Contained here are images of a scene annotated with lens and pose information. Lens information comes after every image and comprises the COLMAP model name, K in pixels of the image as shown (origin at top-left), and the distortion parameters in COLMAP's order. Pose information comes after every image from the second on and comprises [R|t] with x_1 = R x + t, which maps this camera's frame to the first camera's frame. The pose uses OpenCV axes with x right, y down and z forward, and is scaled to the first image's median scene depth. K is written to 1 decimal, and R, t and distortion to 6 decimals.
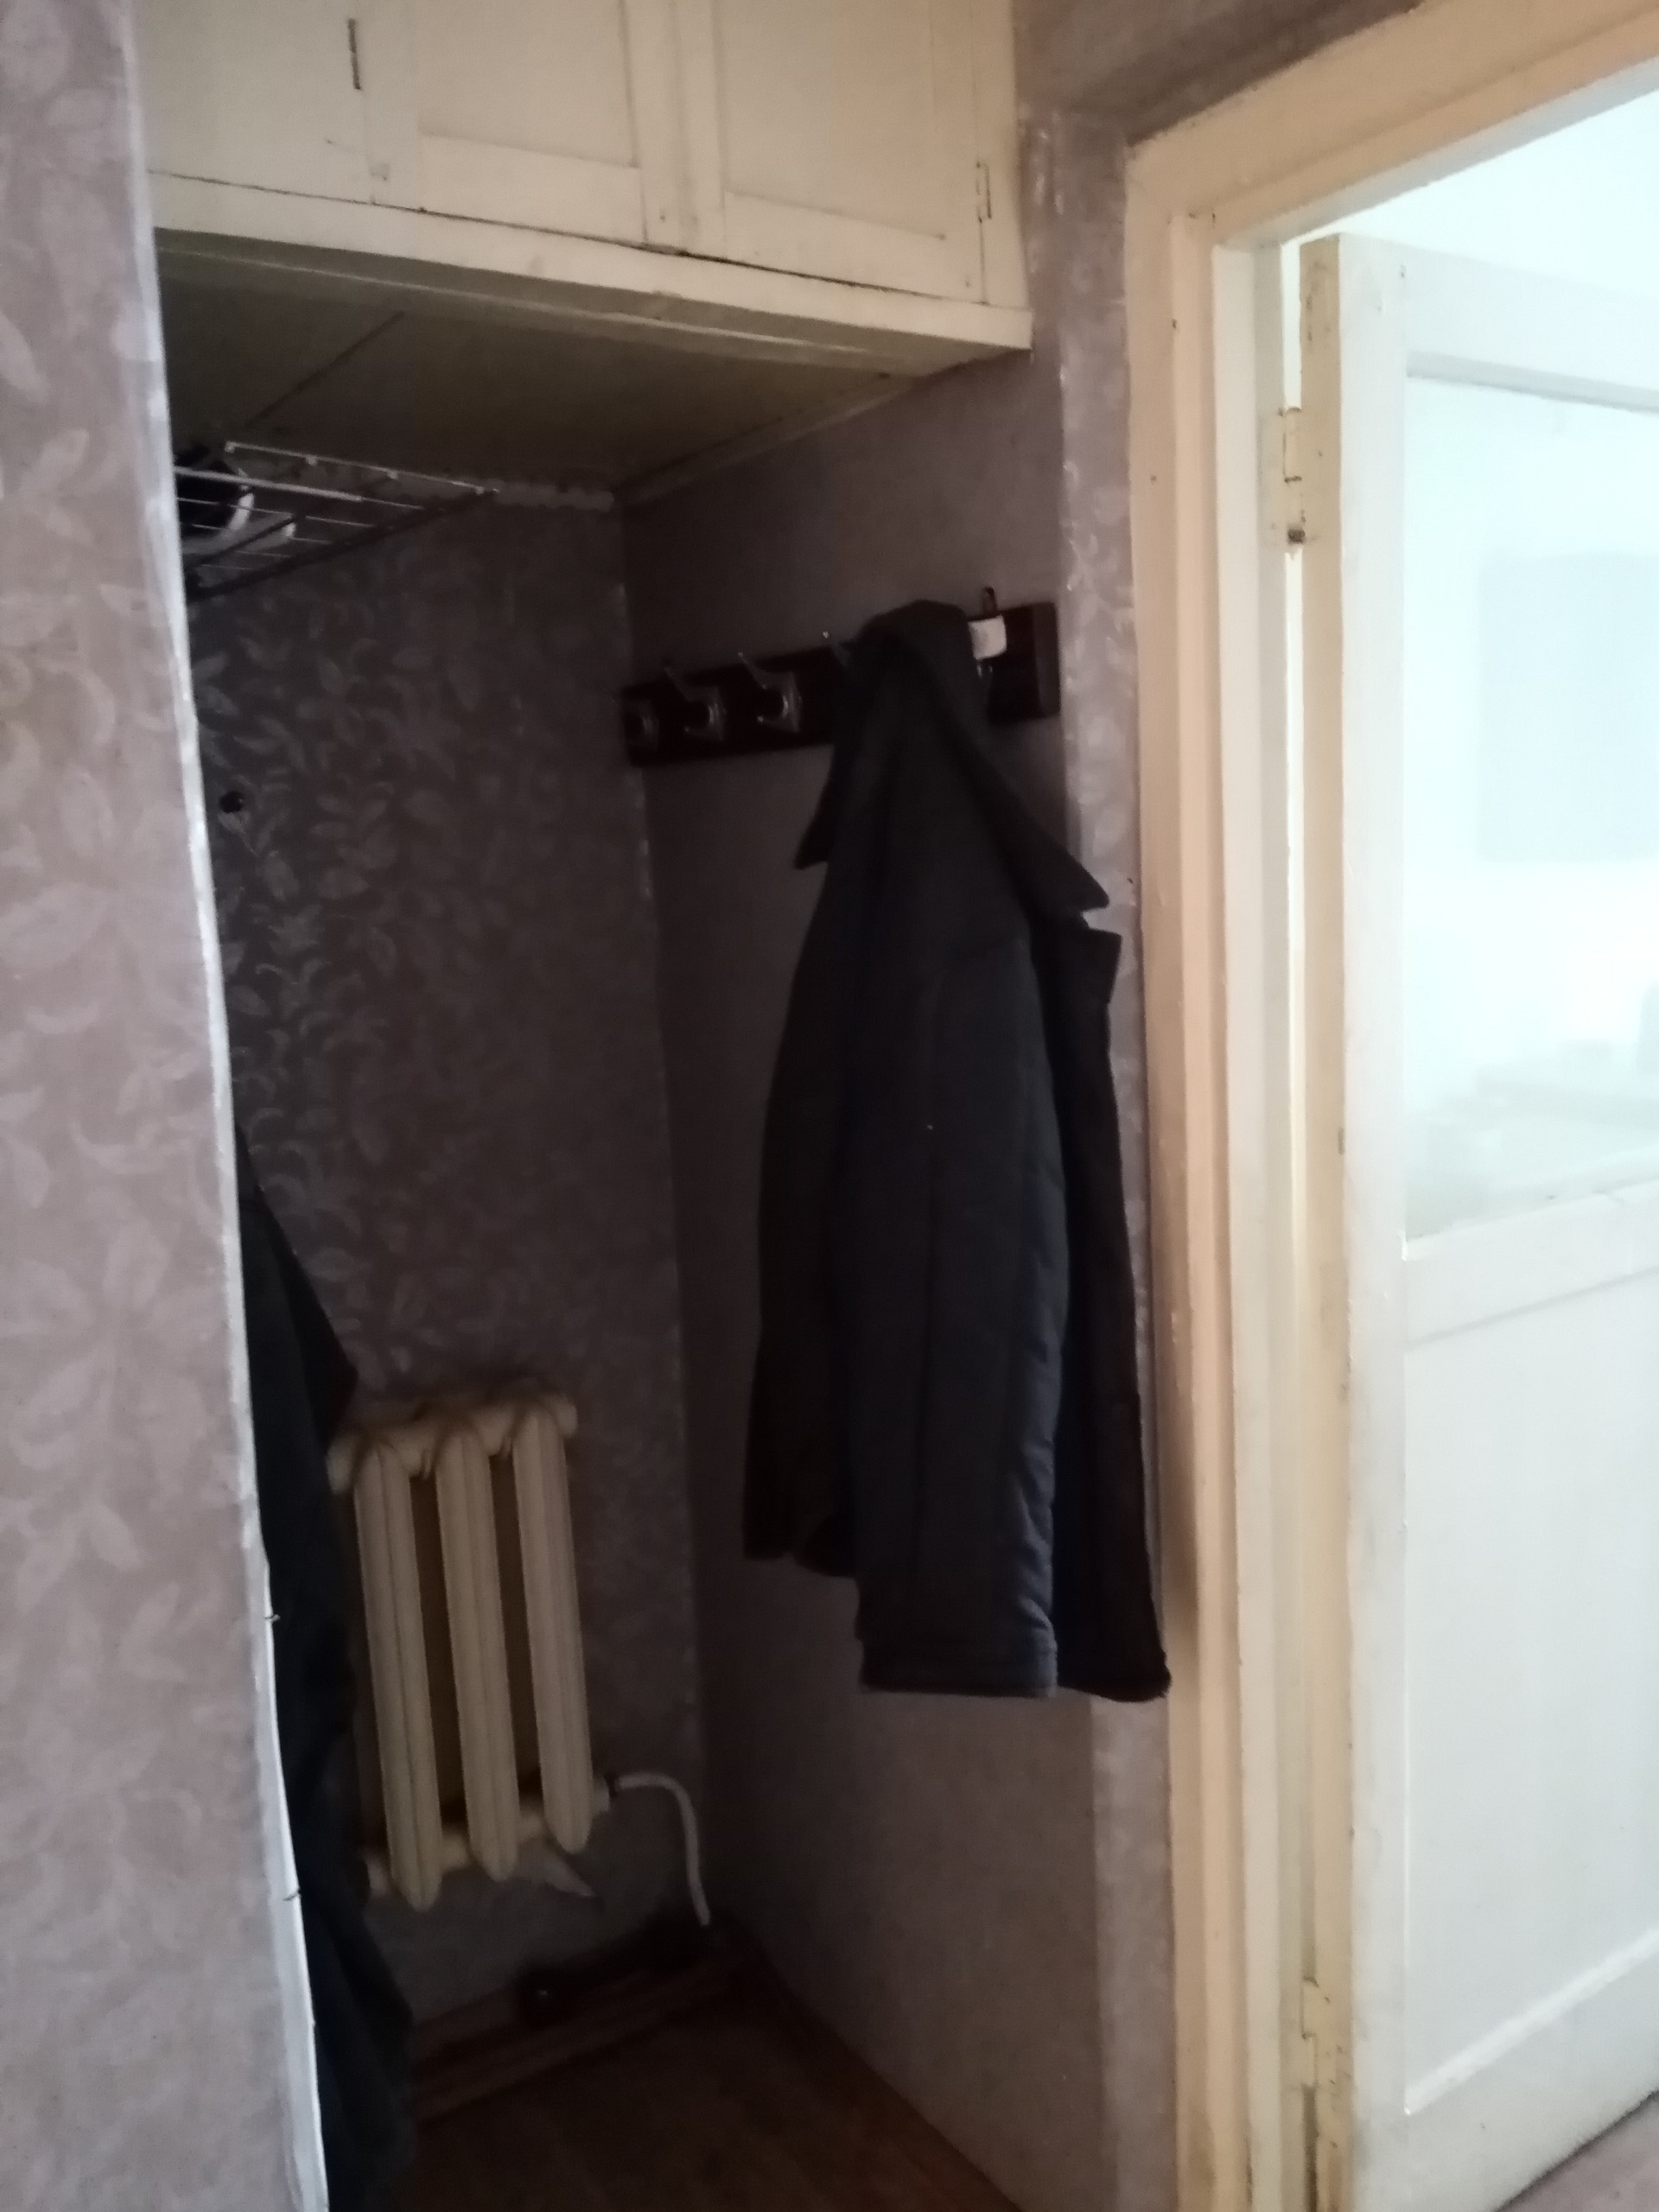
lens RADIAL K [[1728.7, 0, 836.3], [0, 1728.7, 1096.8], [0, 0, 1]] dist [0.042756, -0.095114]
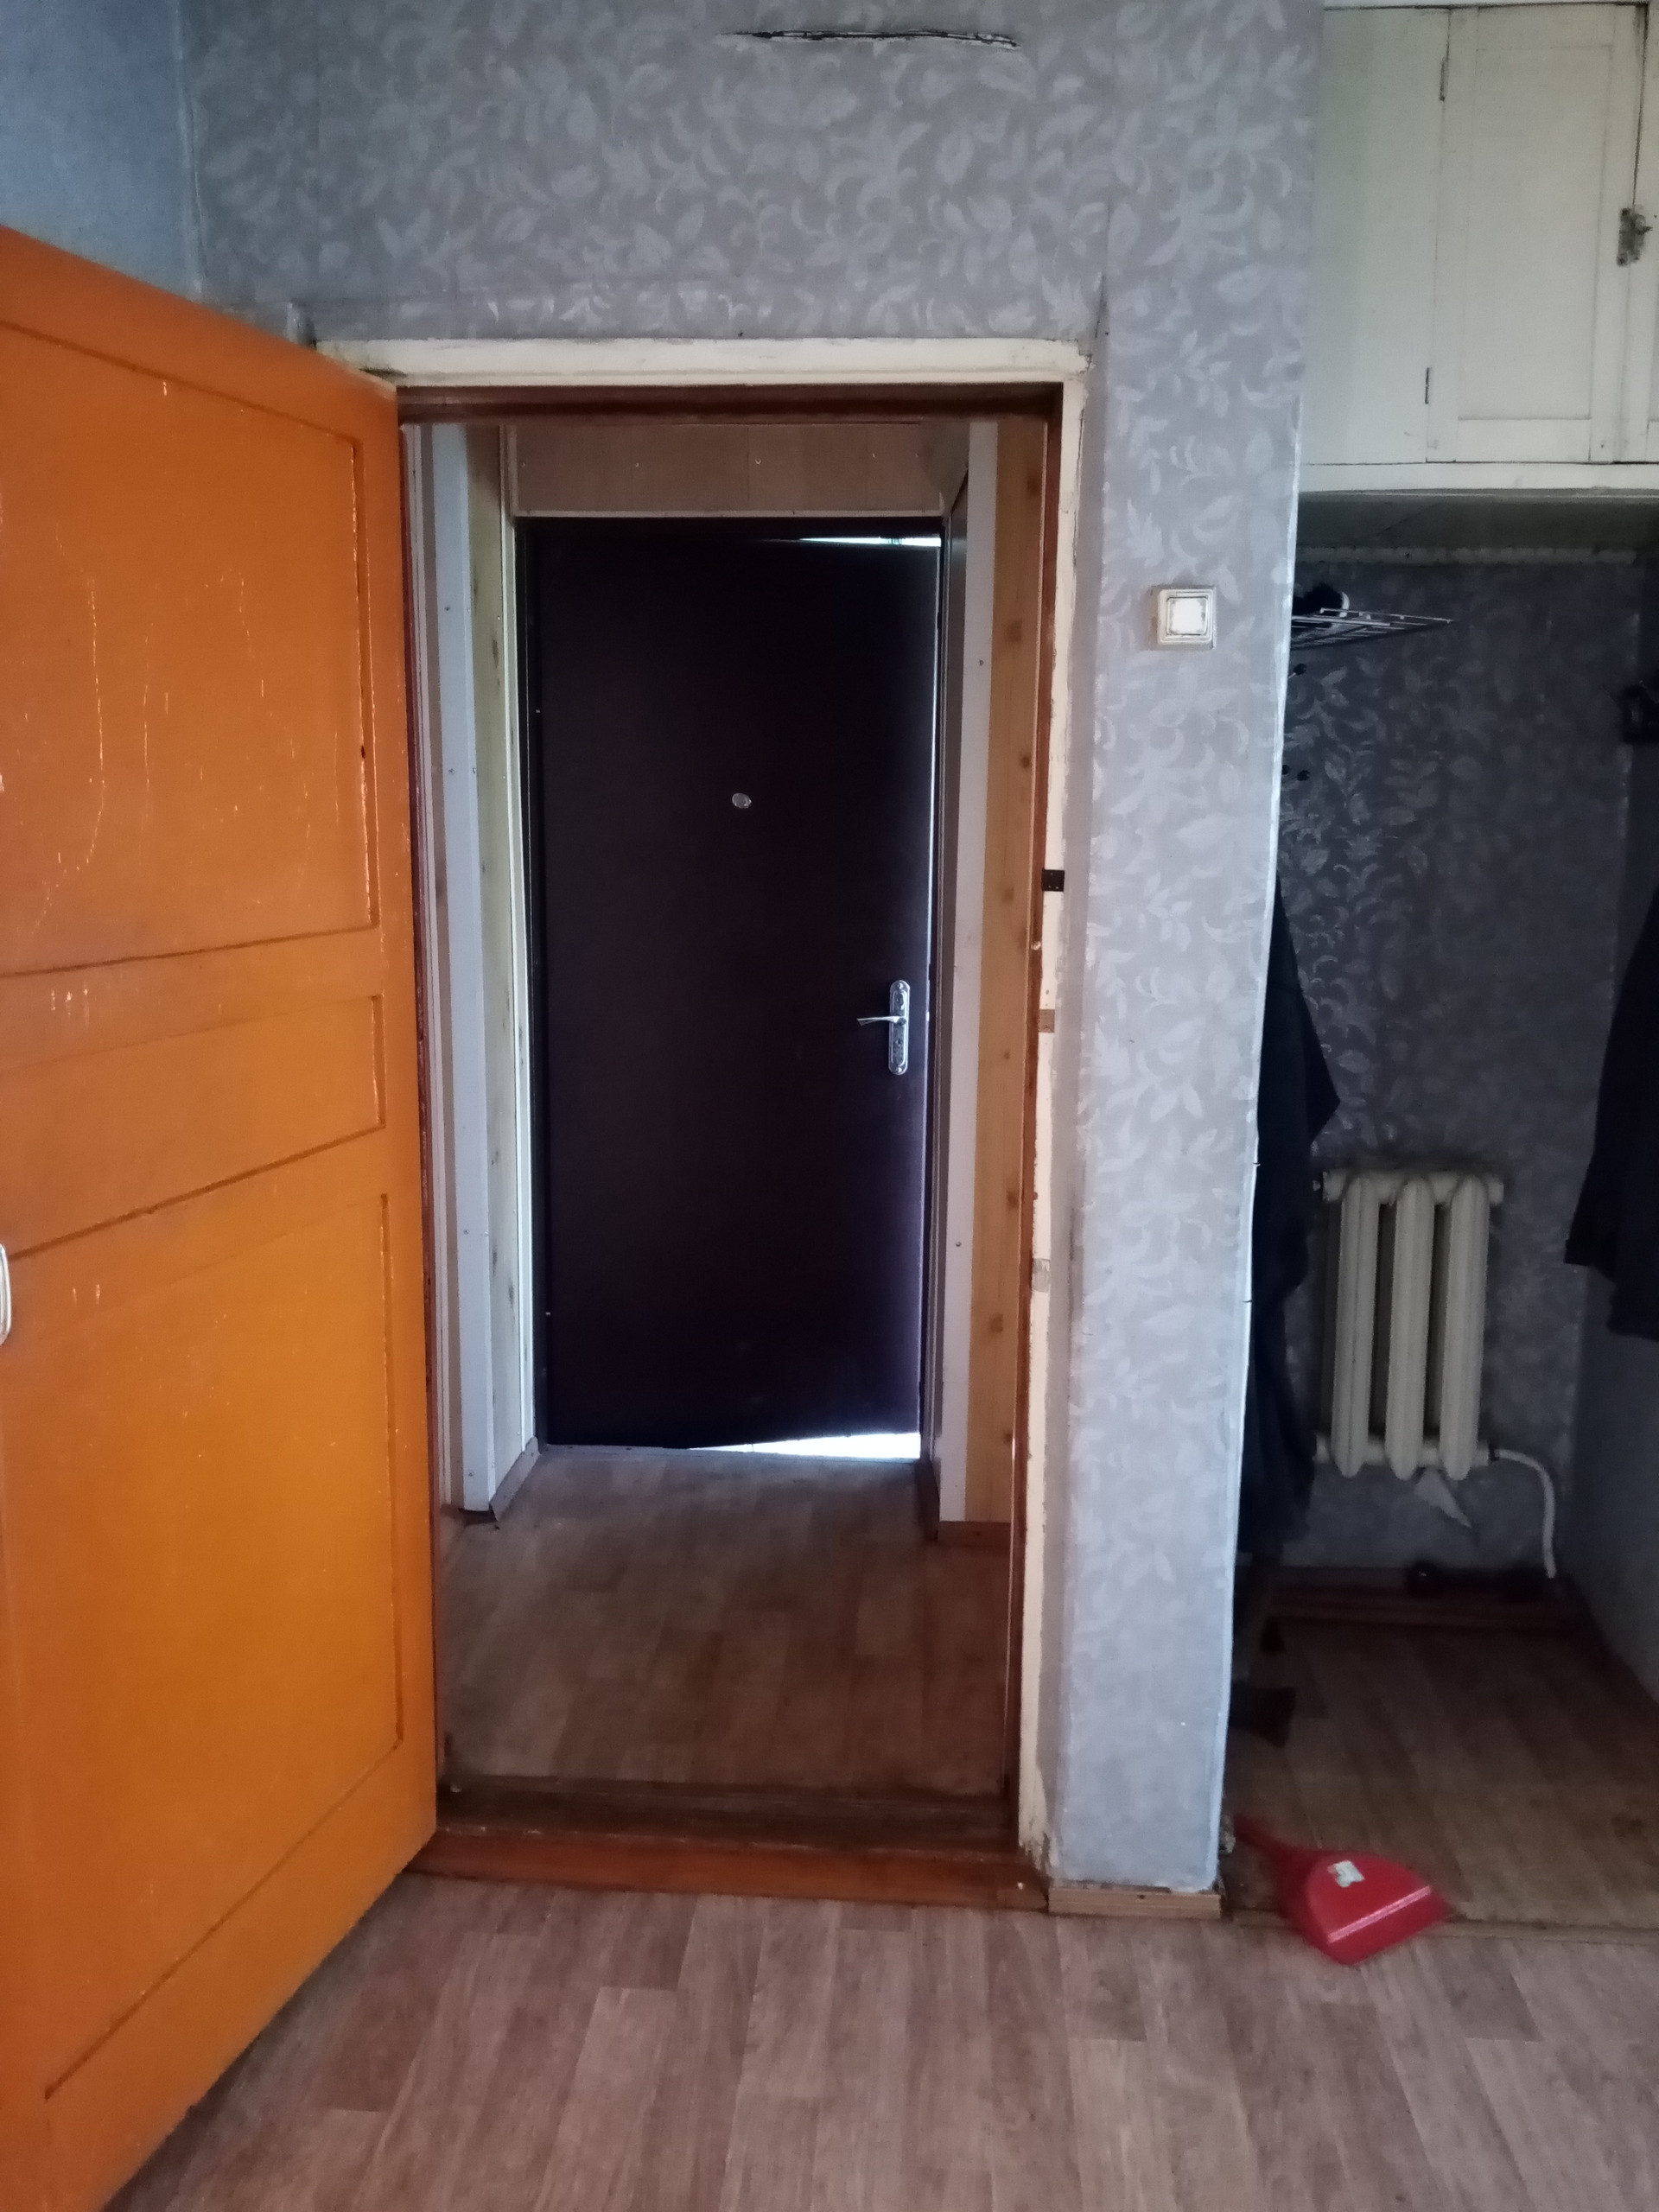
lens RADIAL K [[1722.8, 0, 838.0], [0, 1722.8, 1068.9], [0, 0, 1]] dist [0.119952, -0.217361]
pose [[0.794564, 0.150882, -0.588135, 0.263579], [-0.133785, 0.988332, 0.072807, 0.052548], [0.592258, 0.020834, 0.805479, -0.536529]]
